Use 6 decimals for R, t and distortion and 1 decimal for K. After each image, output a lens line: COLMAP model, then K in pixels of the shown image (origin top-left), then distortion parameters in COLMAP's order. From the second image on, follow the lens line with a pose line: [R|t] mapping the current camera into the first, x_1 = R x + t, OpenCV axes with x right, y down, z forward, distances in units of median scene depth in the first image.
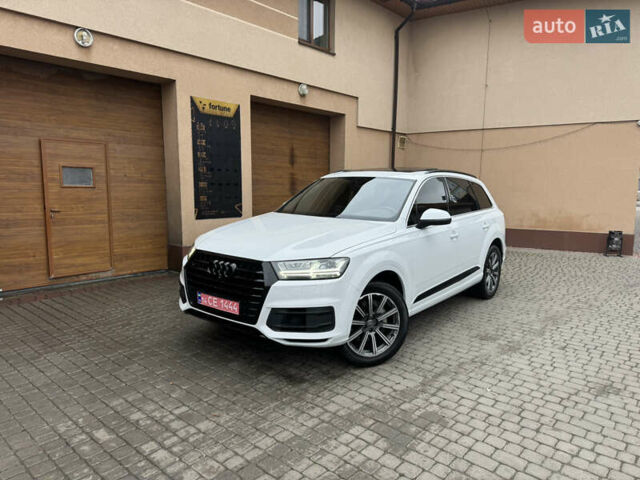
lens RADIAL K [[447.0, 0, 318.5], [0, 447.0, 238.1], [0, 0, 1]] dist [0.051849, -0.058100]
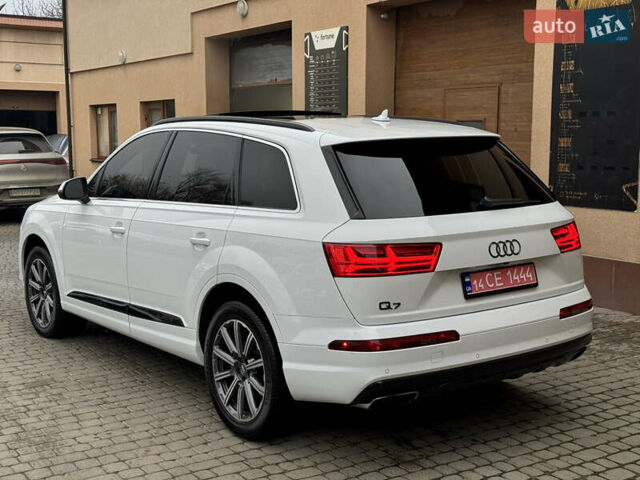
lens RADIAL K [[887.2, 0, 325.8], [0, 887.2, 246.3], [0, 0, 1]] dist [0.106176, 0.000000]
pose [[-0.263490, 0.113681, -0.957940, 1.430728], [-0.113584, 0.982468, 0.147834, -0.200168], [0.957952, 0.147759, -0.245958, 1.632128]]
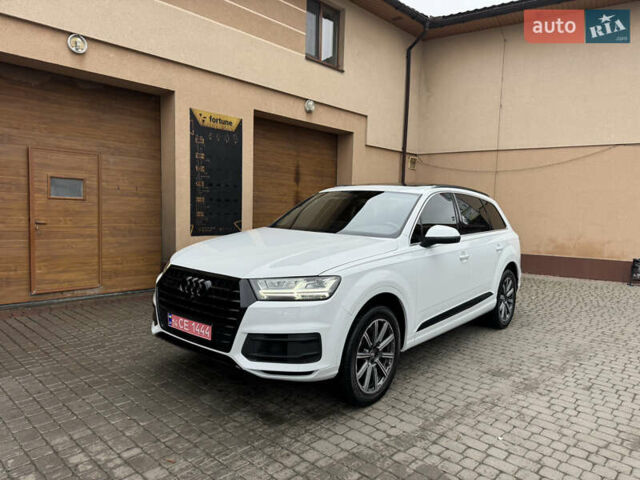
lens RADIAL K [[447.0, 0, 319.6], [0, 447.0, 239.4], [0, 0, 1]] dist [0.051849, -0.058100]
pose [[0.999403, 0.021207, -0.027283, 0.039107], [-0.022545, 0.998509, -0.049716, 0.010688], [0.026188, 0.050302, 0.998391, 0.093485]]
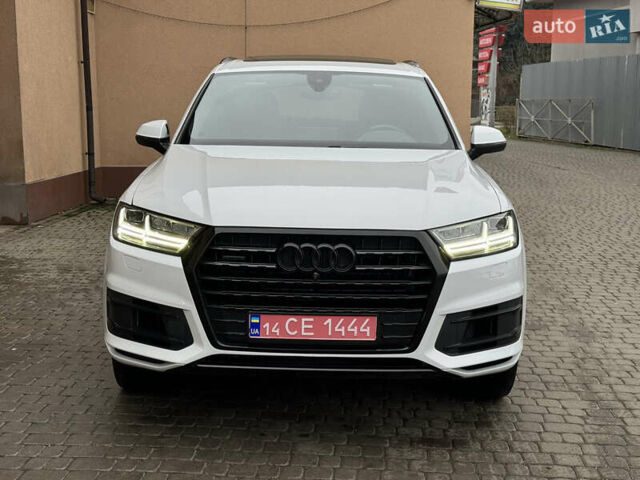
lens RADIAL K [[887.2, 0, 318.1], [0, 887.2, 237.2], [0, 0, 1]] dist [0.106176, 0.000000]
pose [[0.787062, -0.098978, 0.608882, -0.618259], [0.072034, 0.995038, 0.068636, -0.015615], [-0.612654, -0.010161, 0.790286, 0.174519]]
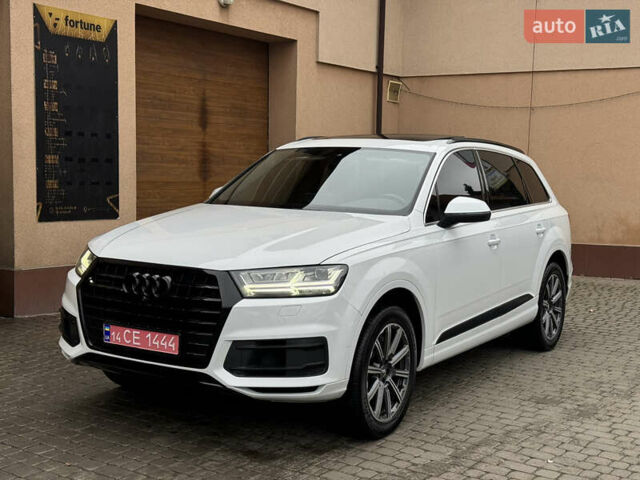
lens RADIAL K [[887.2, 0, 318.6], [0, 887.2, 236.2], [0, 0, 1]] dist [0.106176, 0.000000]
pose [[0.993274, 0.002359, 0.115765, -0.092251], [0.002784, 0.999017, -0.044241, 0.042524], [-0.115755, 0.044266, 0.992291, -0.229270]]
